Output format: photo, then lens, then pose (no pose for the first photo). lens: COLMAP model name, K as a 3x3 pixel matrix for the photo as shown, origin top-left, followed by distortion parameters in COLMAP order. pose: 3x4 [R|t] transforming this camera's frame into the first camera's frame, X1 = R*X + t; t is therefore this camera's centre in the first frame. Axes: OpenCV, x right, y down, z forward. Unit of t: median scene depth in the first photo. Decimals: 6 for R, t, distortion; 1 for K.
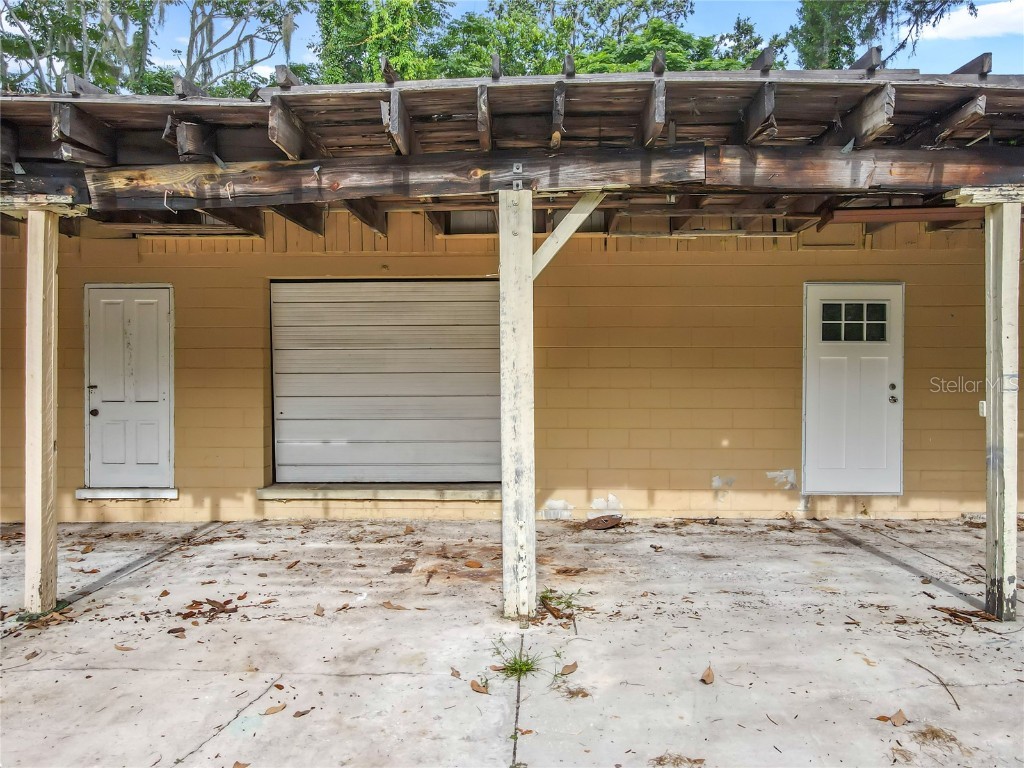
lens RADIAL K [[748.4, 0, 514.0], [0, 748.4, 388.1], [0, 0, 1]] dist [0.012082, 0.004638]
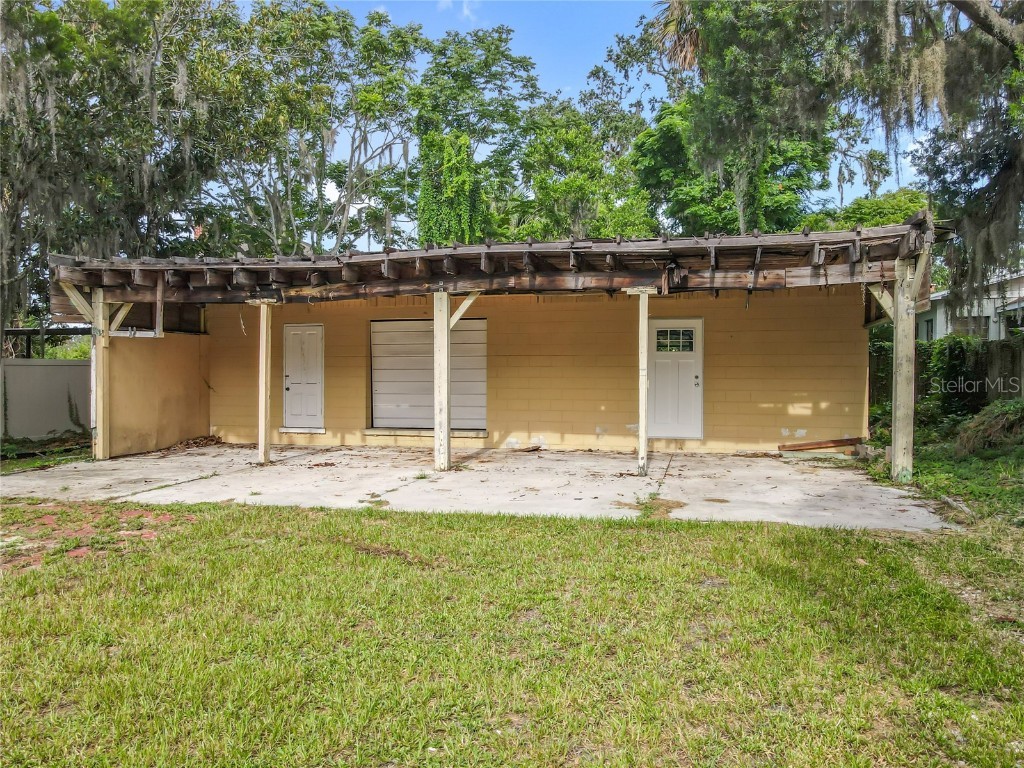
lens RADIAL K [[748.4, 0, 510.6], [0, 748.4, 382.8], [0, 0, 1]] dist [0.012082, 0.004638]
pose [[0.971369, 0.004773, -0.237527, 0.494843], [-0.006726, 0.999950, -0.007412, 0.027402], [0.237480, 0.008798, 0.971353, -0.799959]]
